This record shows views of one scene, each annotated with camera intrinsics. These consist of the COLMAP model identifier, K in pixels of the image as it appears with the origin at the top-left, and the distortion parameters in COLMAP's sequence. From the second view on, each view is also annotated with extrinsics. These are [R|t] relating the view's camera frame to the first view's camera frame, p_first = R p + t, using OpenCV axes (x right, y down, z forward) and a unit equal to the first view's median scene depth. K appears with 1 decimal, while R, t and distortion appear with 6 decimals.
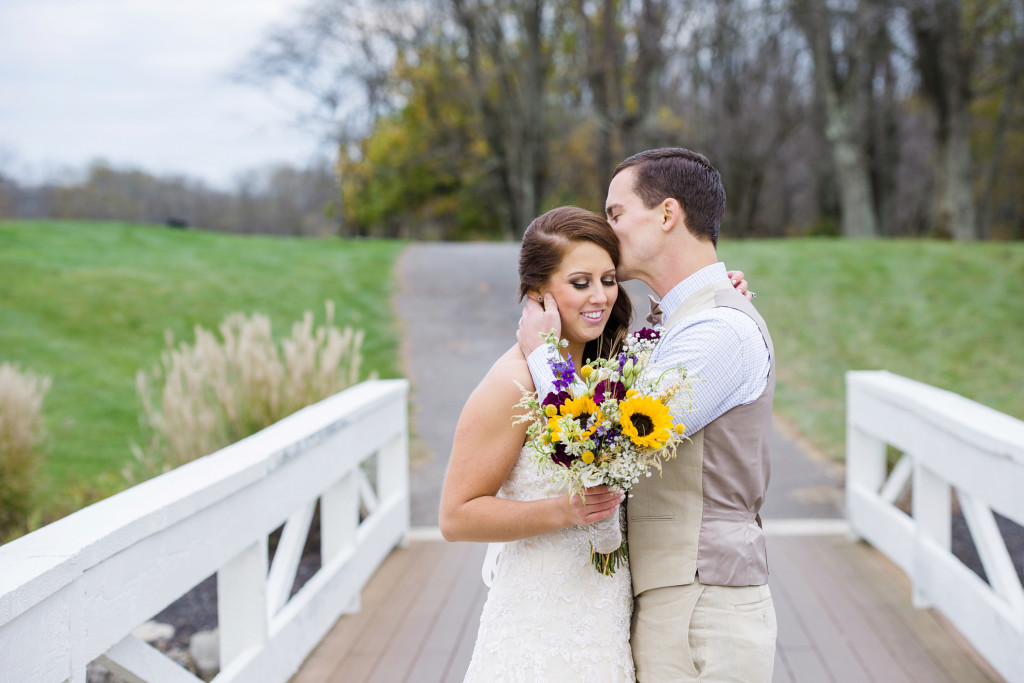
lens RADIAL K [[2797.2, 0, 514.2], [0, 2797.2, 342.6], [0, 0, 1]] dist [0.155750, 0.000000]
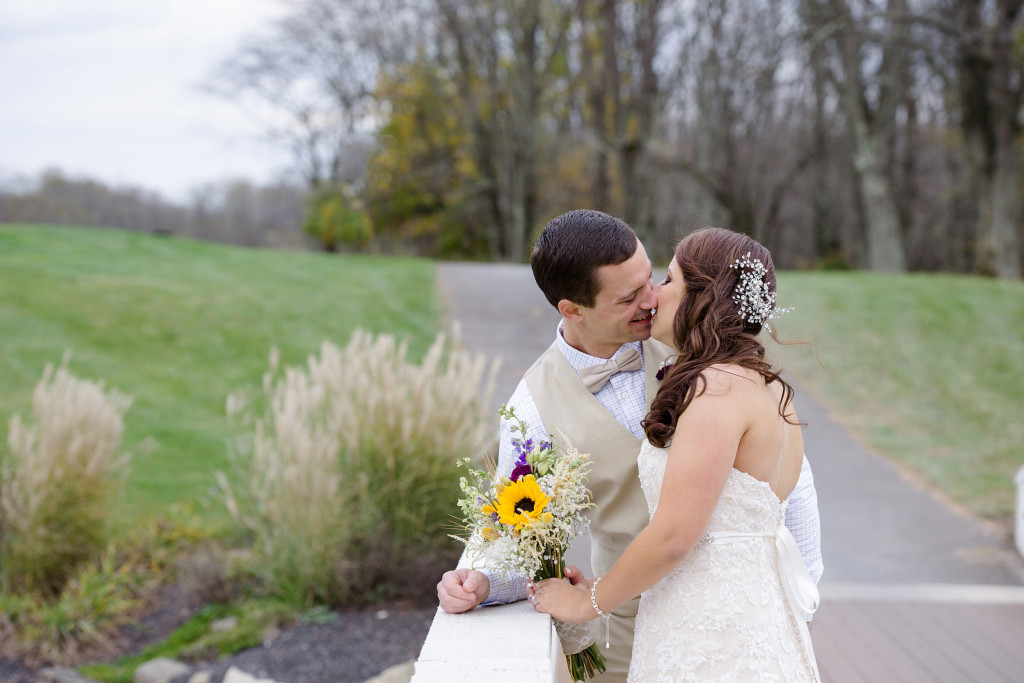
lens RADIAL K [[2797.2, 0, 510.4], [0, 2797.2, 342.1], [0, 0, 1]] dist [0.155750, 0.000000]
pose [[0.999189, 0.034614, 0.020557, -0.024143], [-0.034419, 0.999359, -0.009804, 0.000014], [-0.020883, 0.009089, 0.999741, 0.038514]]
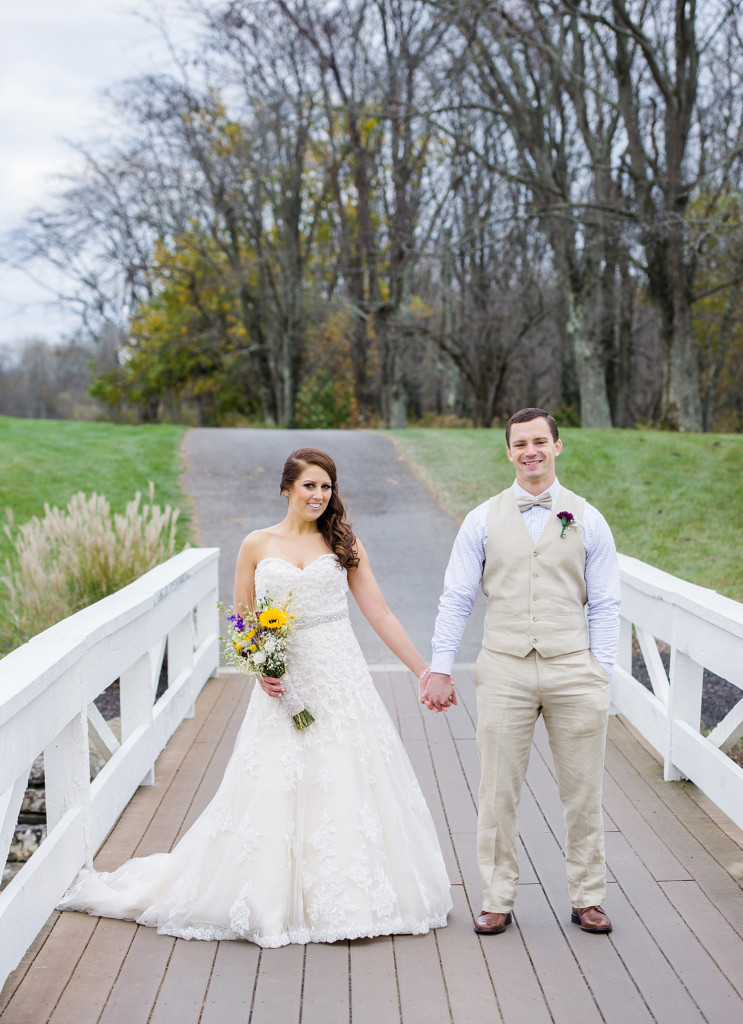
lens RADIAL K [[2845.7, 0, 372.1], [0, 2845.7, 511.9], [0, 0, 1]] dist [-0.142198, 0.000000]
pose [[0.999214, 0.006176, 0.039168, -0.006312], [-0.006068, 0.999977, -0.002888, 0.000171], [-0.039185, 0.002648, 0.999228, -0.095043]]
